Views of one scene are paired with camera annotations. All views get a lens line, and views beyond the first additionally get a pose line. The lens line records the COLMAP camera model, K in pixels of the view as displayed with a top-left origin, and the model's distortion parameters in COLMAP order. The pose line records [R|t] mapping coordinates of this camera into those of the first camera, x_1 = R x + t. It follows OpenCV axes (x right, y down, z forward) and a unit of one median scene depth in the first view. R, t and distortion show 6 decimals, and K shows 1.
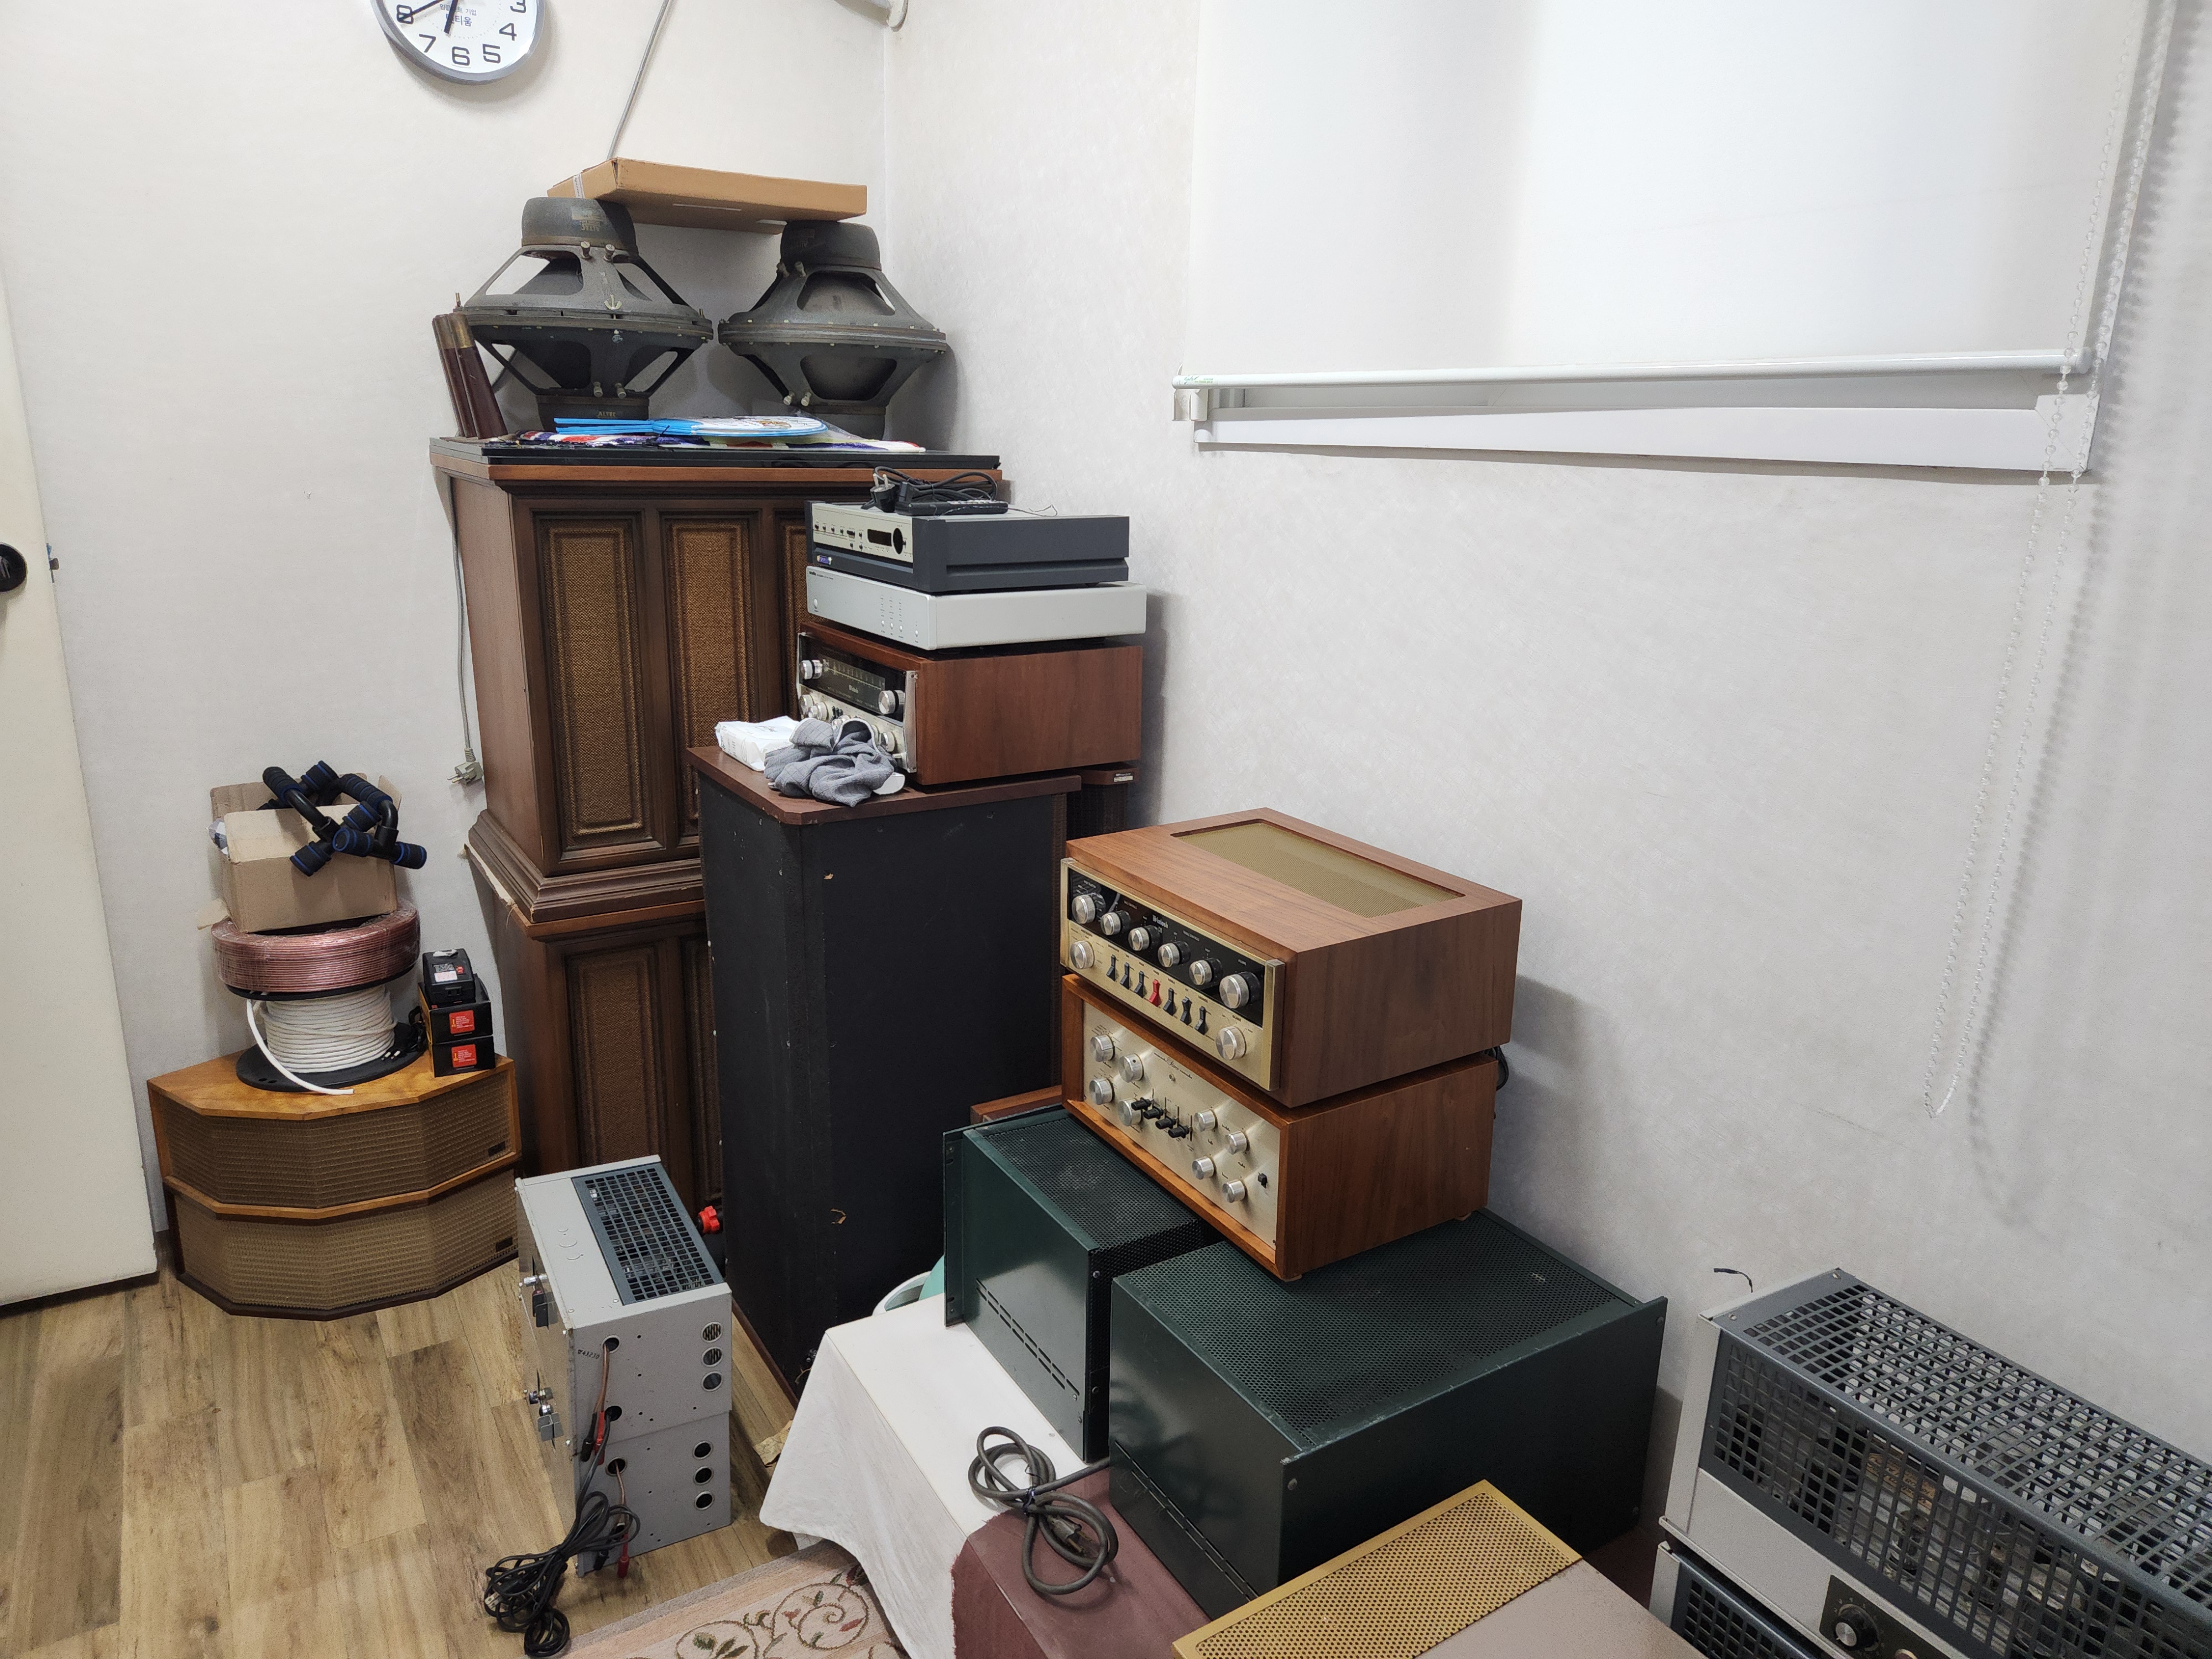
lens RADIAL K [[1473.0, 0, 1099.4], [0, 1473.0, 832.6], [0, 0, 1]] dist [0.080143, -0.066414]
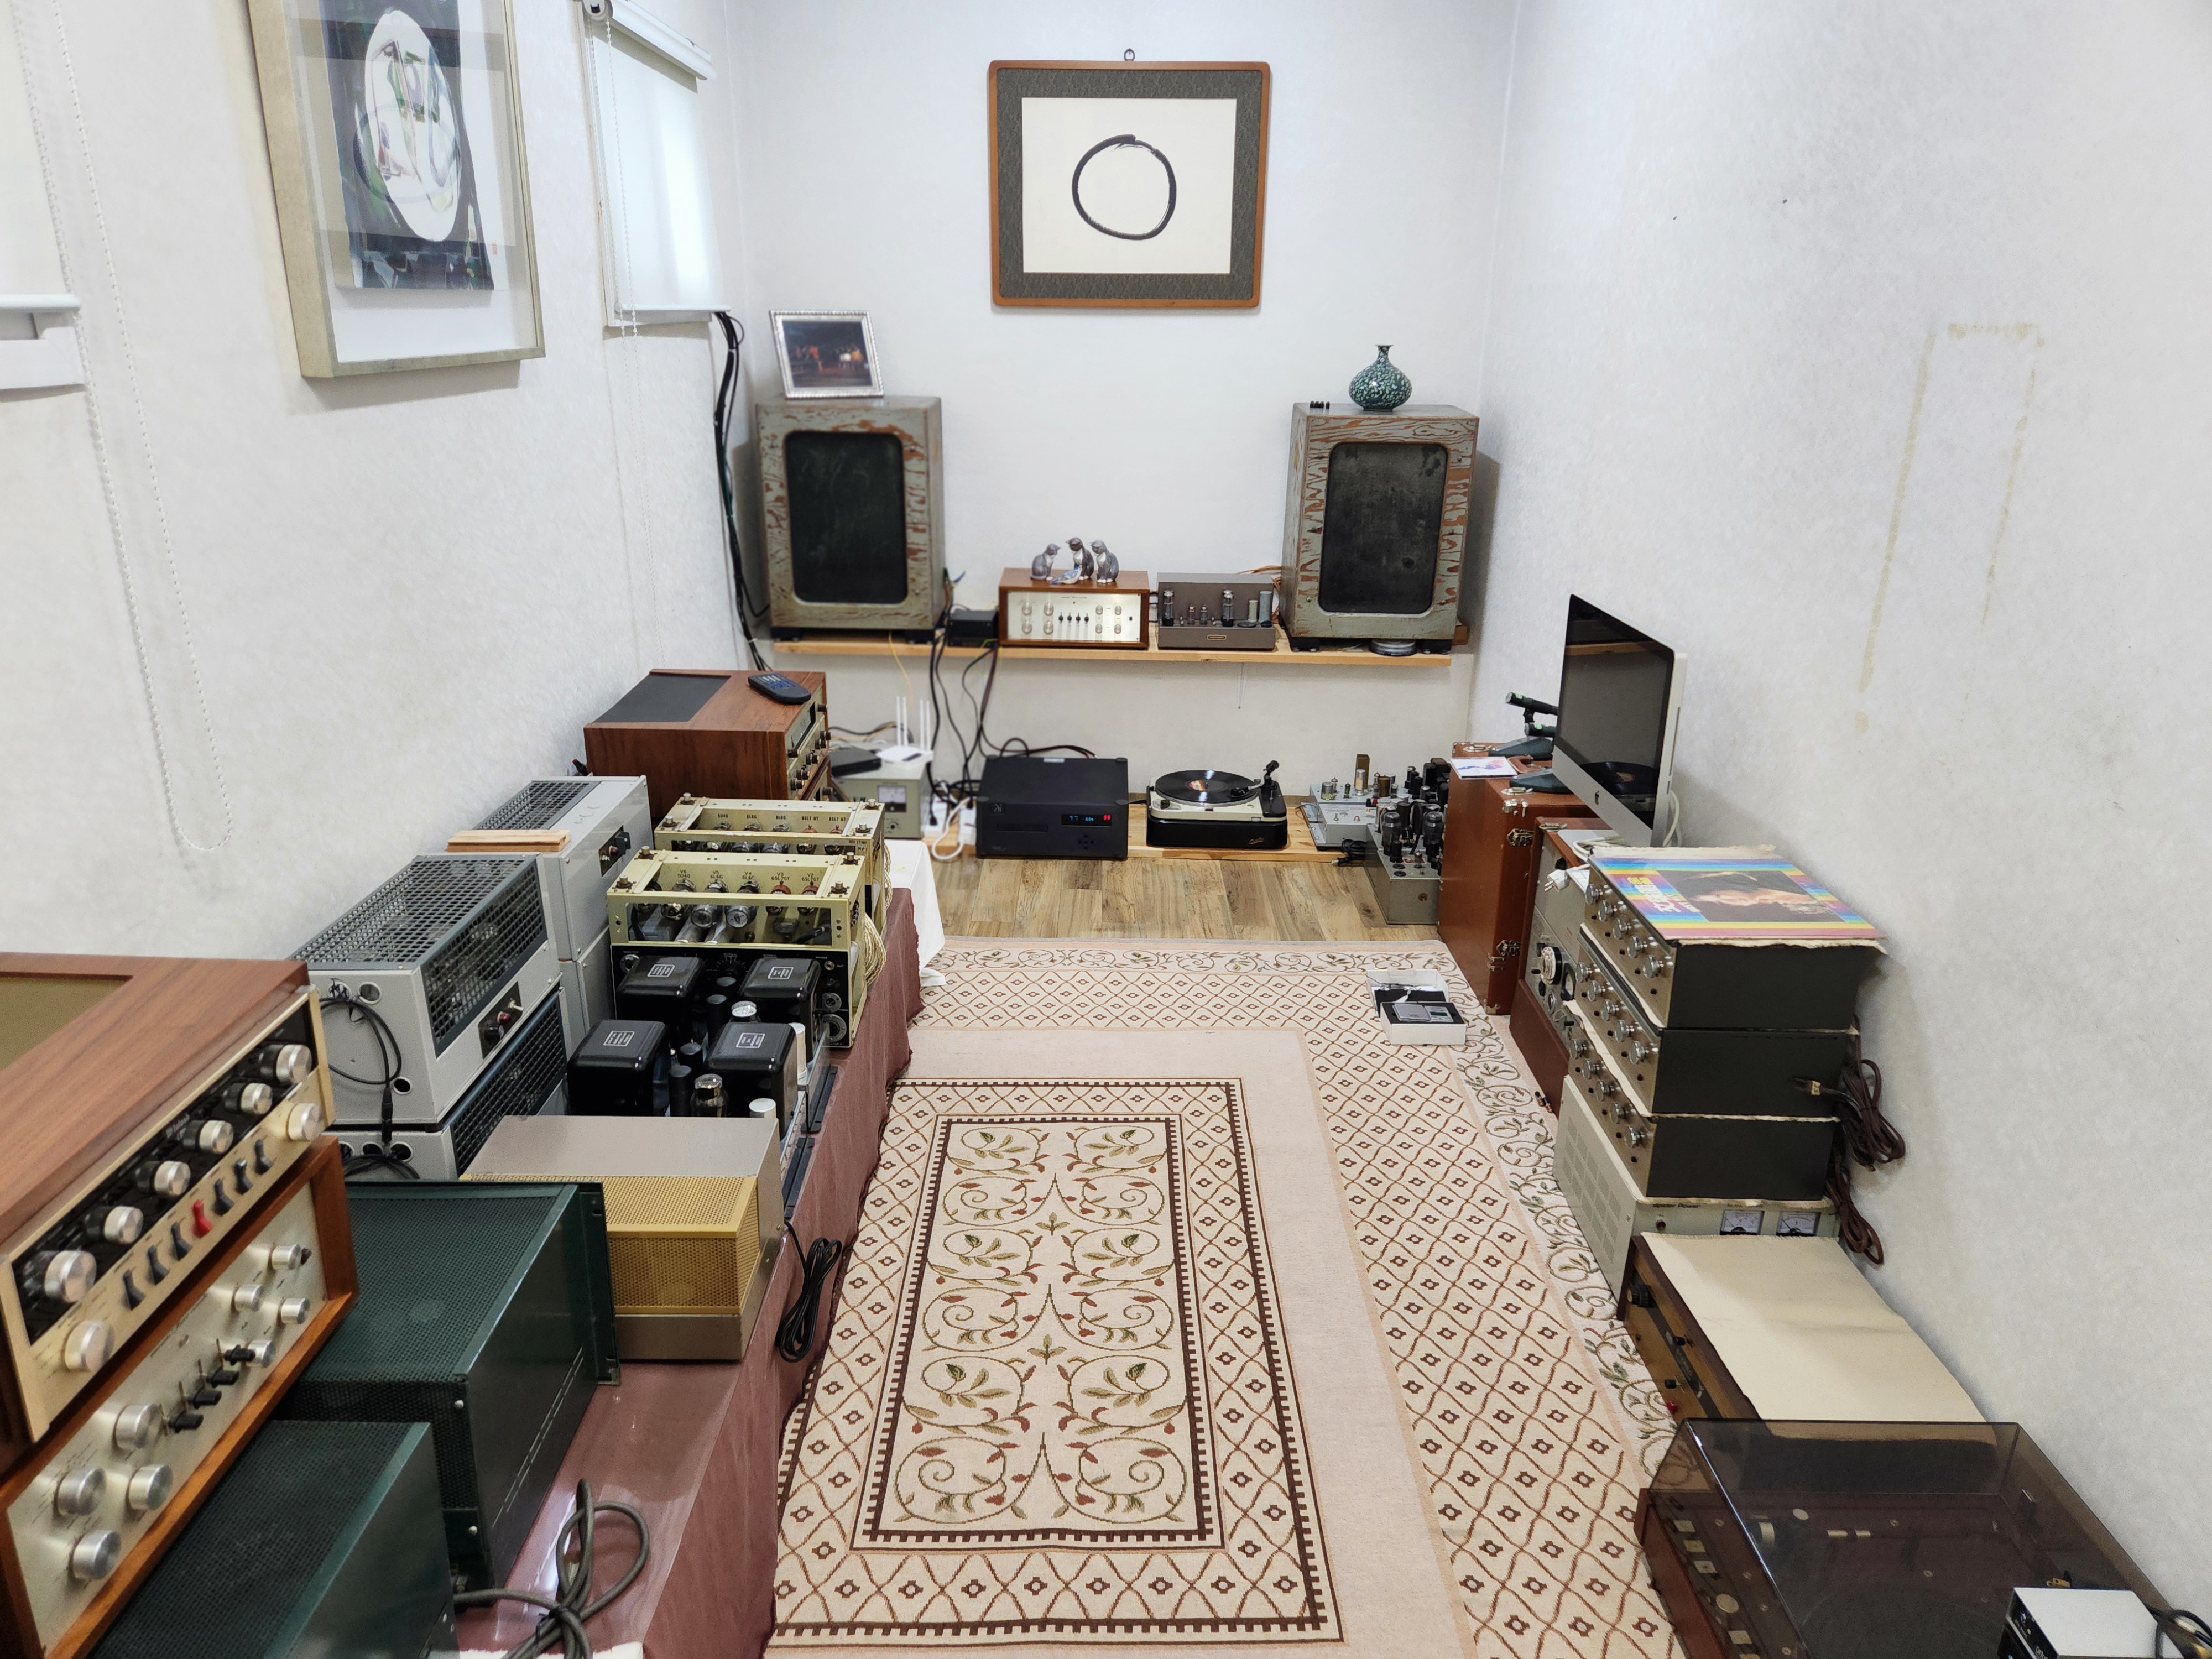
lens RADIAL K [[1473.0, 0, 1099.5], [0, 1473.0, 825.2], [0, 0, 1]] dist [0.080143, -0.066414]
pose [[-0.850263, -0.211843, 0.481845, -0.651936], [0.104004, 0.829768, 0.548333, -0.408368], [-0.515980, 0.516341, -0.683488, 1.208480]]
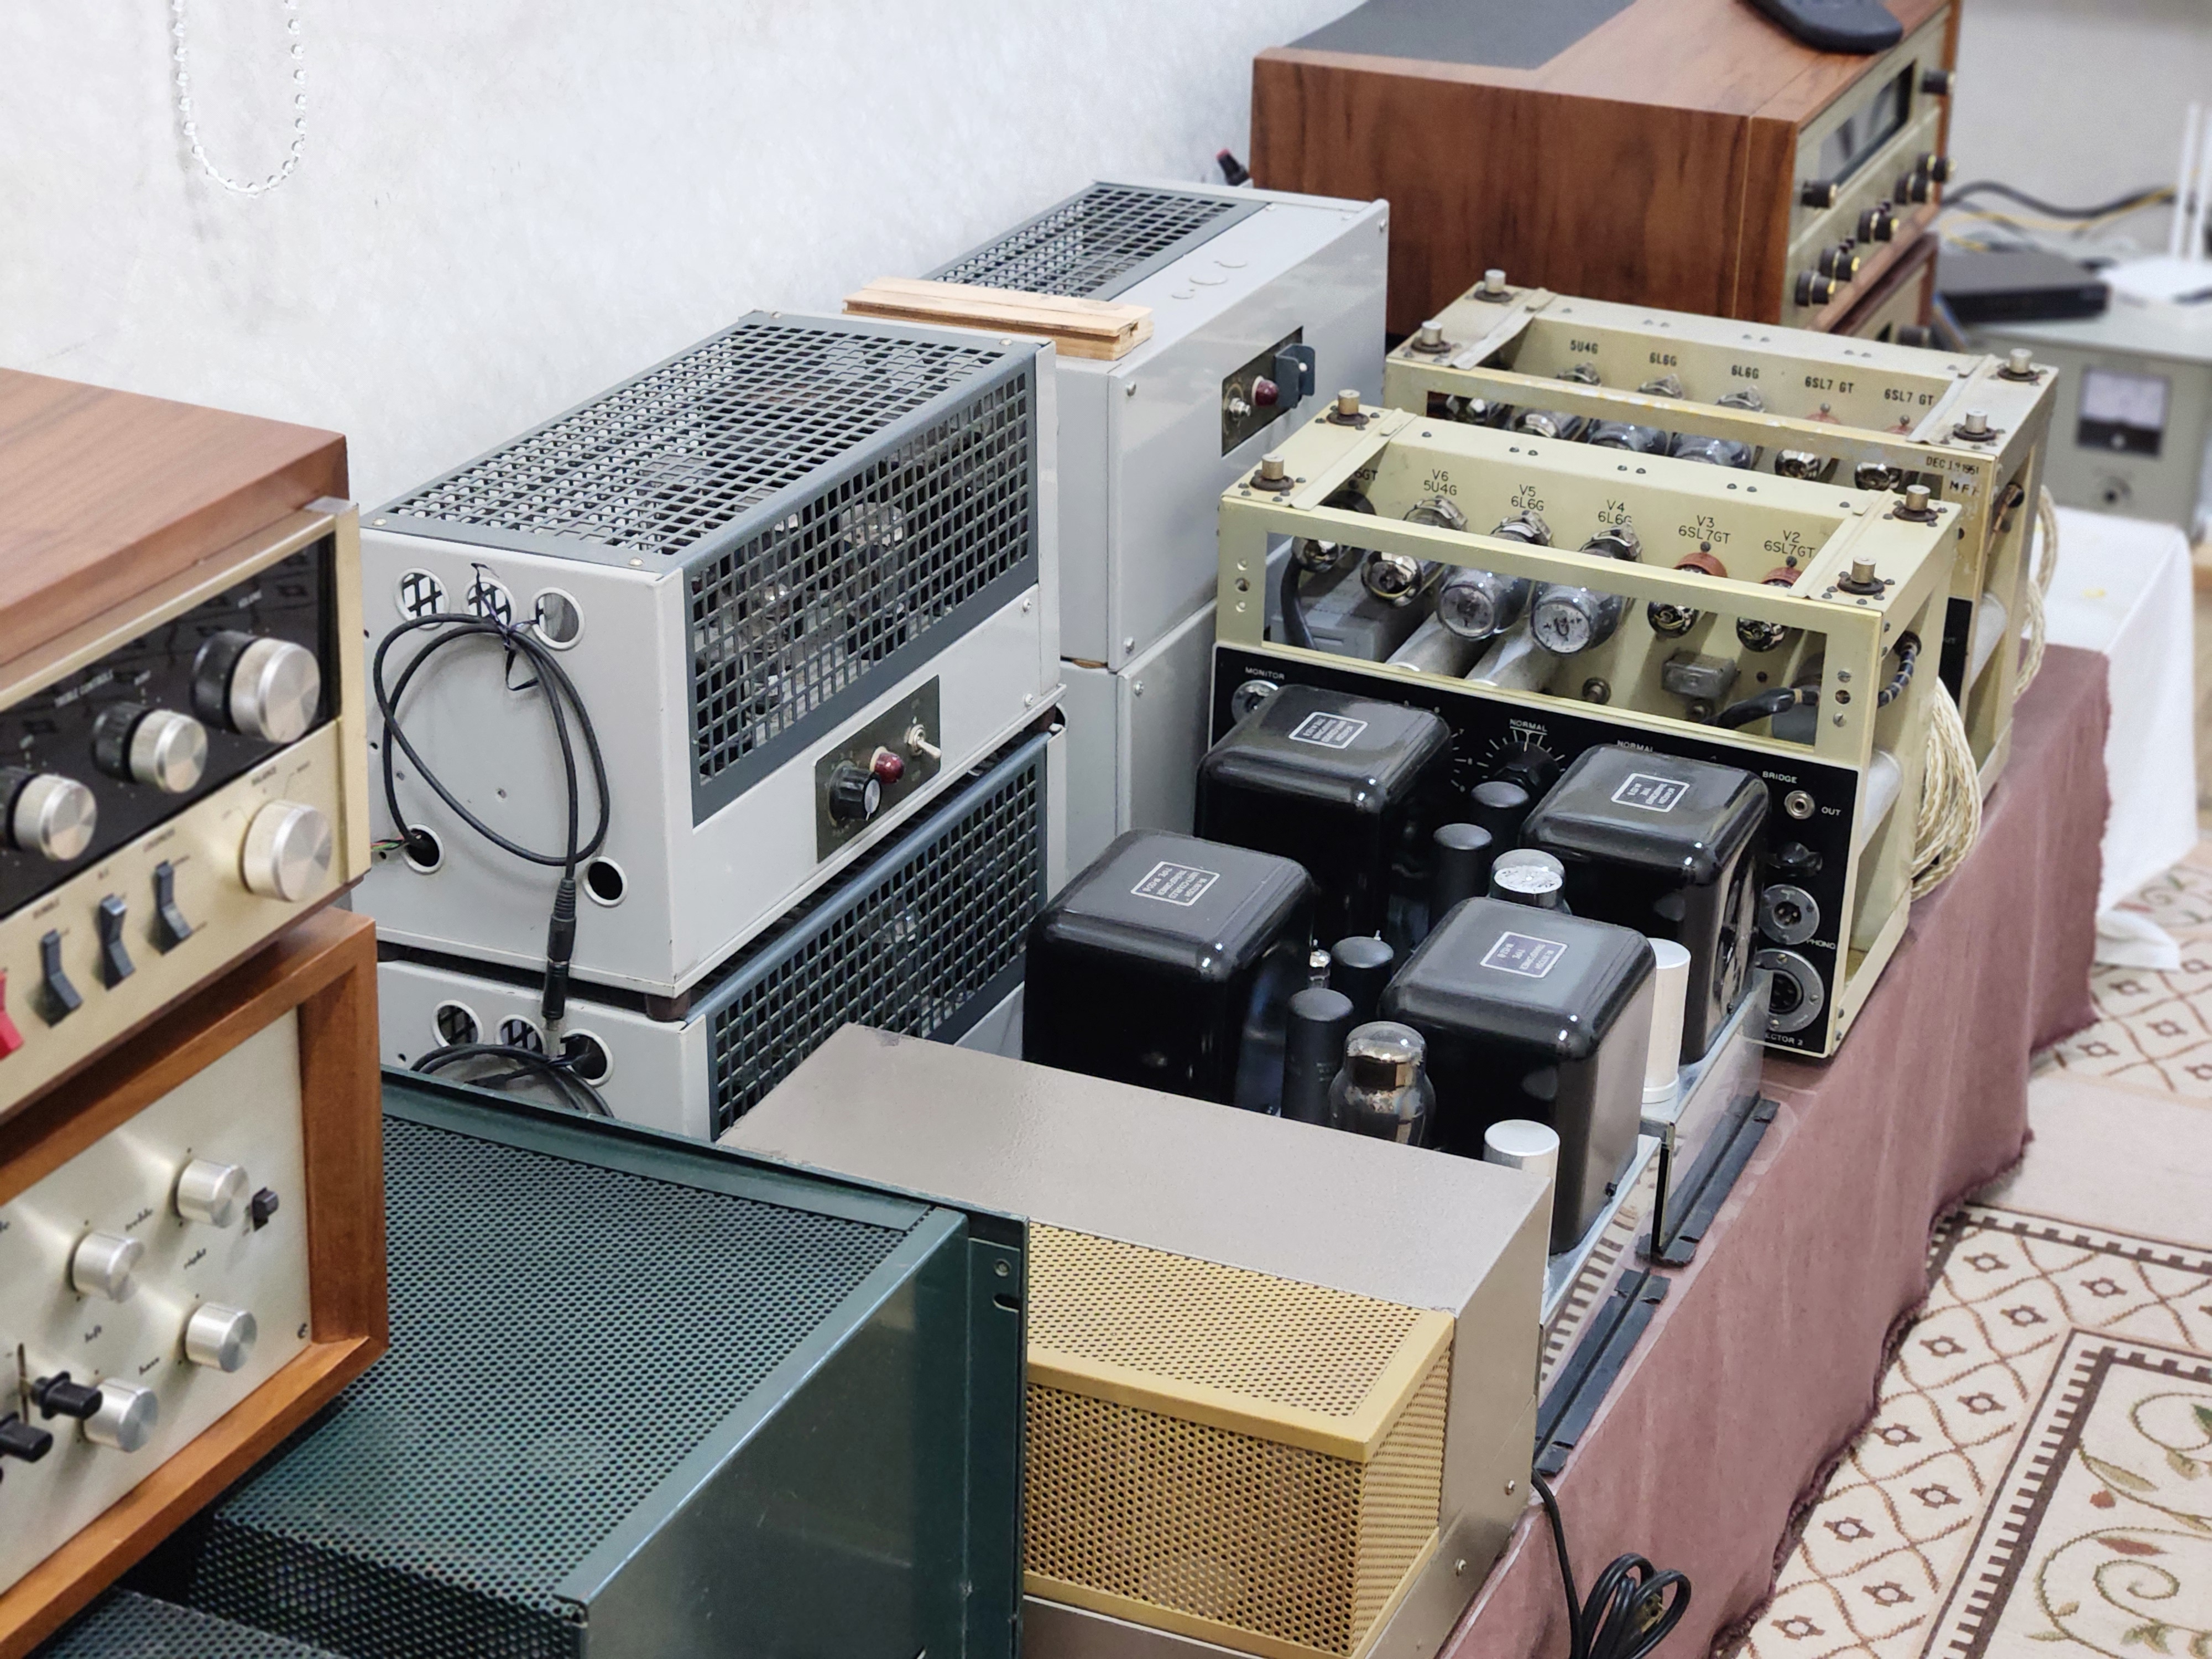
lens RADIAL K [[4238.7, 0, 1098.2], [0, 4238.7, 843.8], [0, 0, 1]] dist [0.034583, 0.000000]
pose [[-0.566092, -0.364299, 0.739477, -0.667796], [0.187225, 0.816789, 0.545713, -0.318215], [-0.802799, 0.447373, -0.394172, 1.166839]]
